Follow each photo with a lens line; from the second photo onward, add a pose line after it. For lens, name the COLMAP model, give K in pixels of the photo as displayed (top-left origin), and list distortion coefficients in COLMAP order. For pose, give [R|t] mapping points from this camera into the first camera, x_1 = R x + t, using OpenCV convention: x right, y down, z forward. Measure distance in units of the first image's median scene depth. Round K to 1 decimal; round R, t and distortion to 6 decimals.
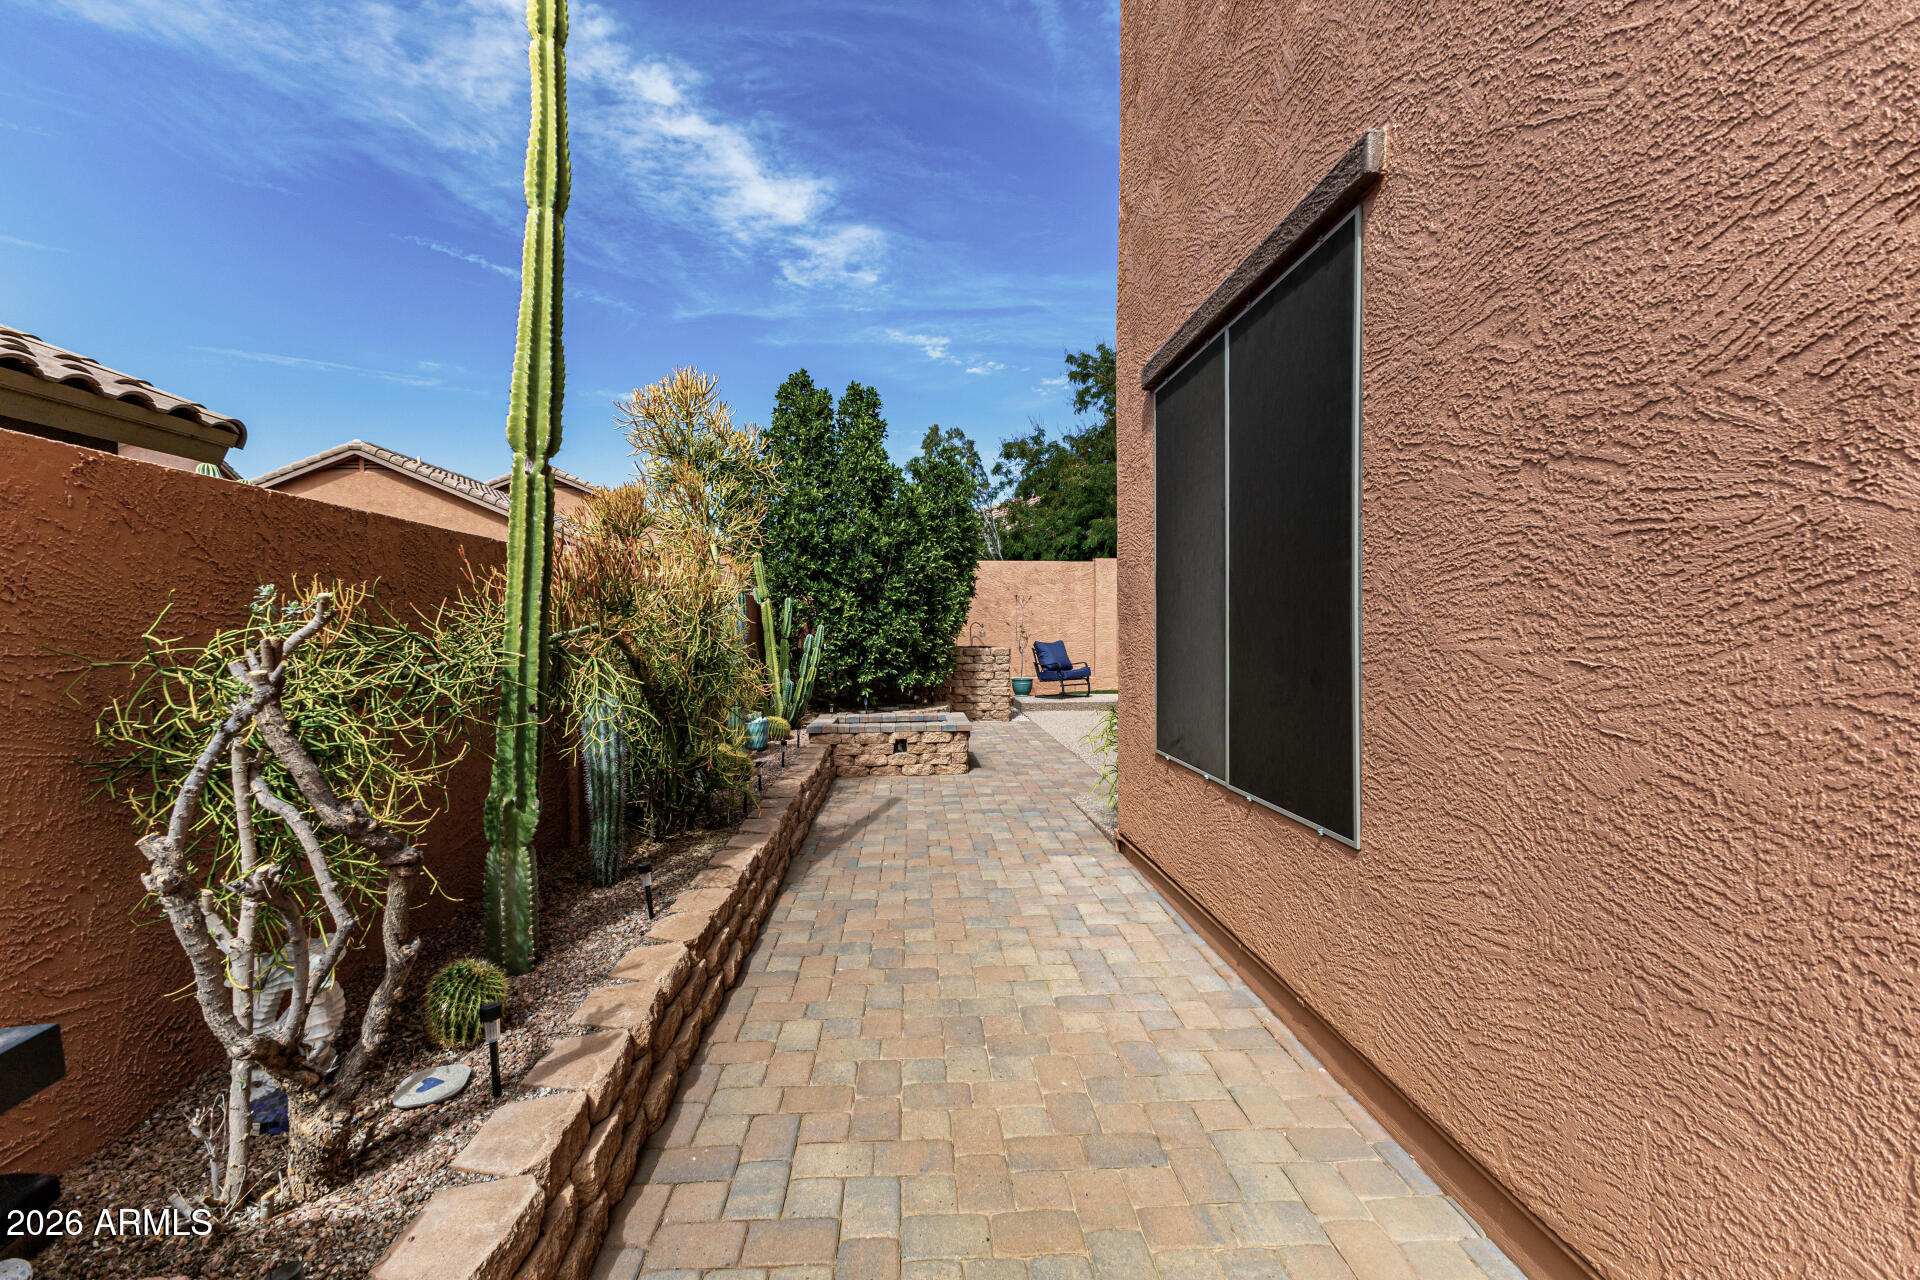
lens RADIAL K [[833.5, 0, 960.0], [0, 833.5, 640.0], [0, 0, 1]] dist [0.004975, -0.000141]
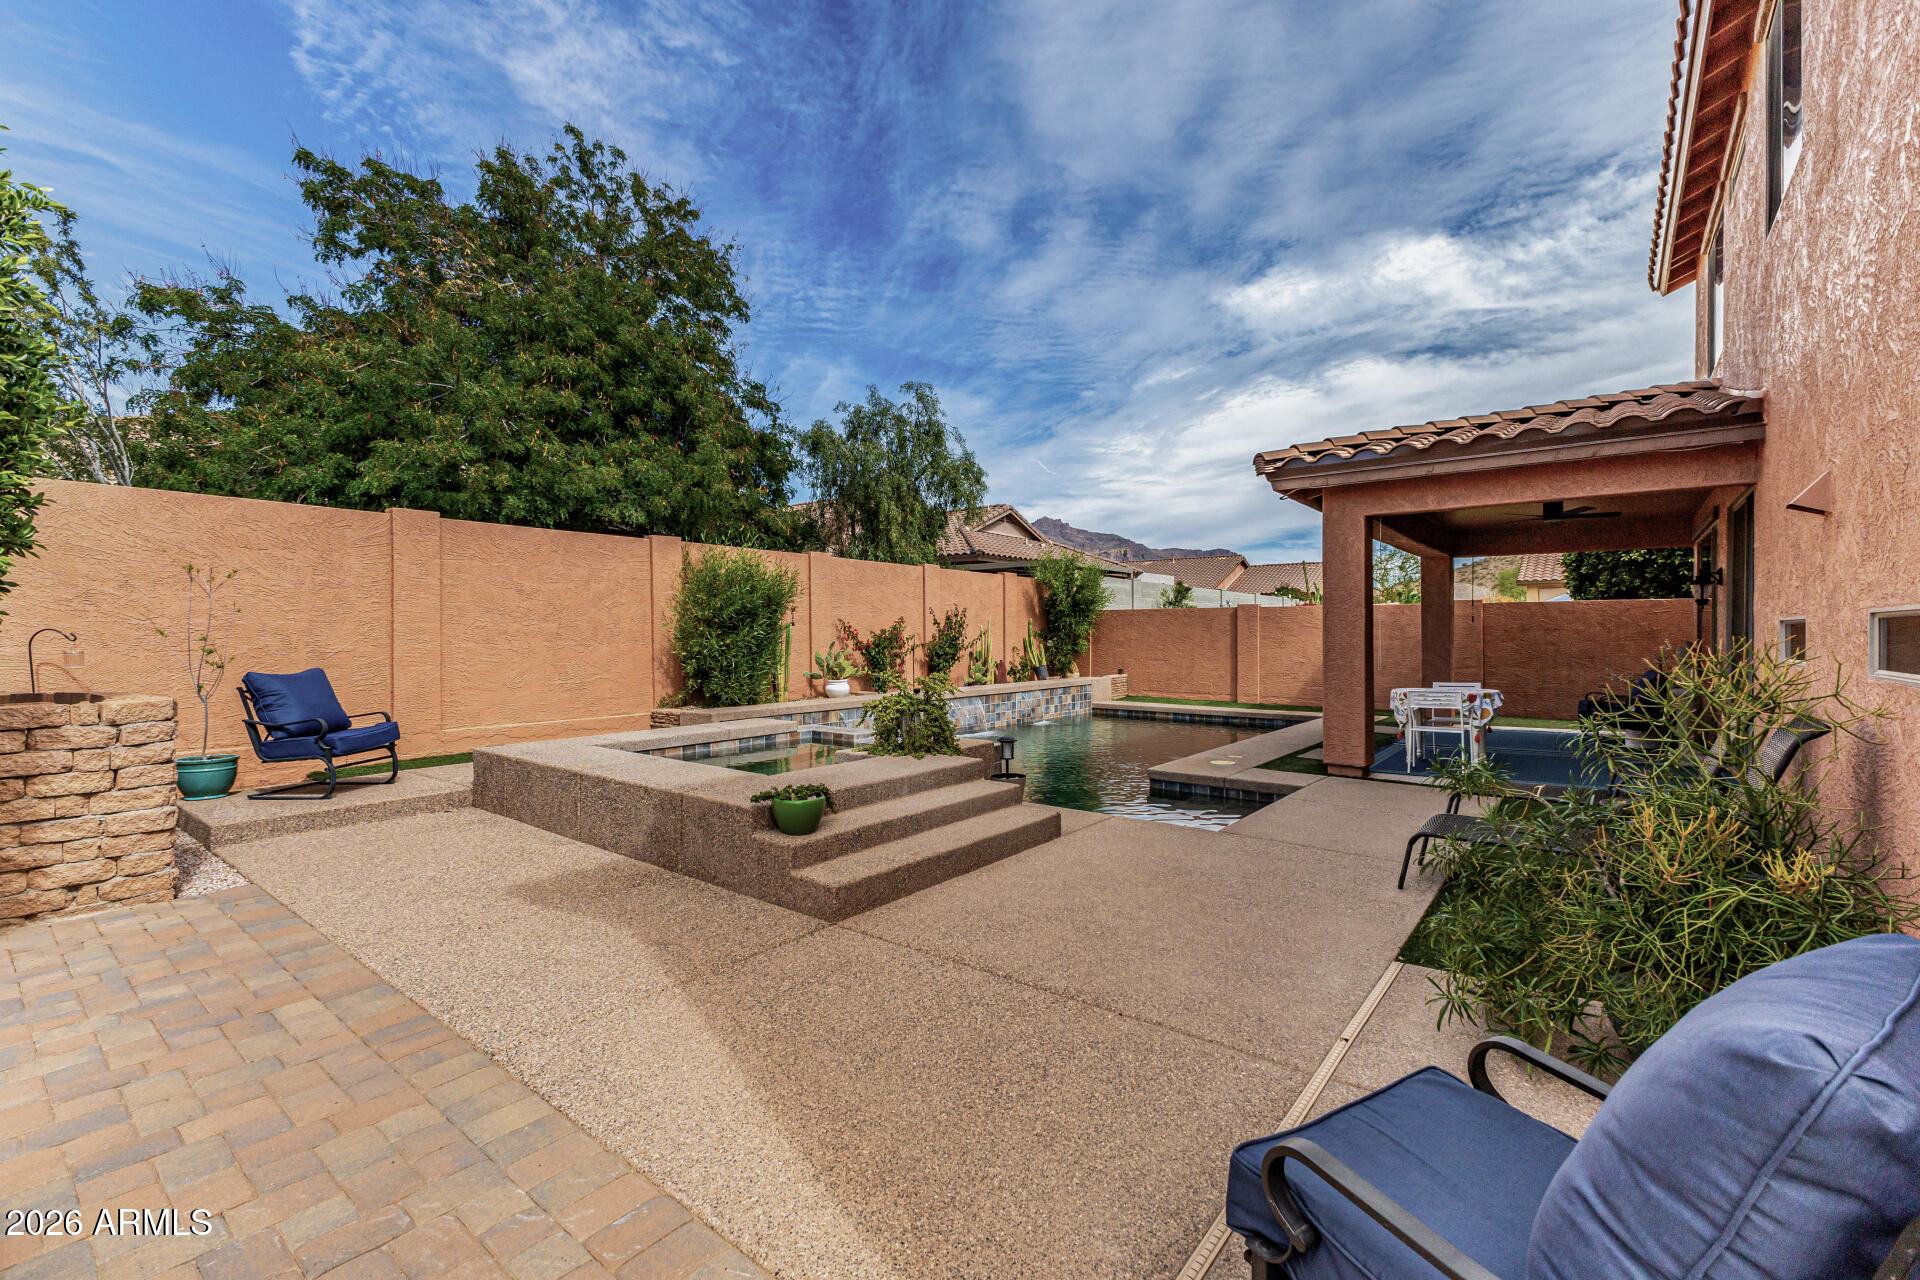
lens RADIAL K [[833.5, 0, 960.0], [0, 833.5, 640.0], [0, 0, 1]] dist [0.004975, -0.000141]
pose [[0.675845, -0.005757, 0.737021, 0.017416], [0.016363, 0.999840, -0.007194, -0.005562], [-0.736862, 0.016922, 0.675831, 0.387021]]
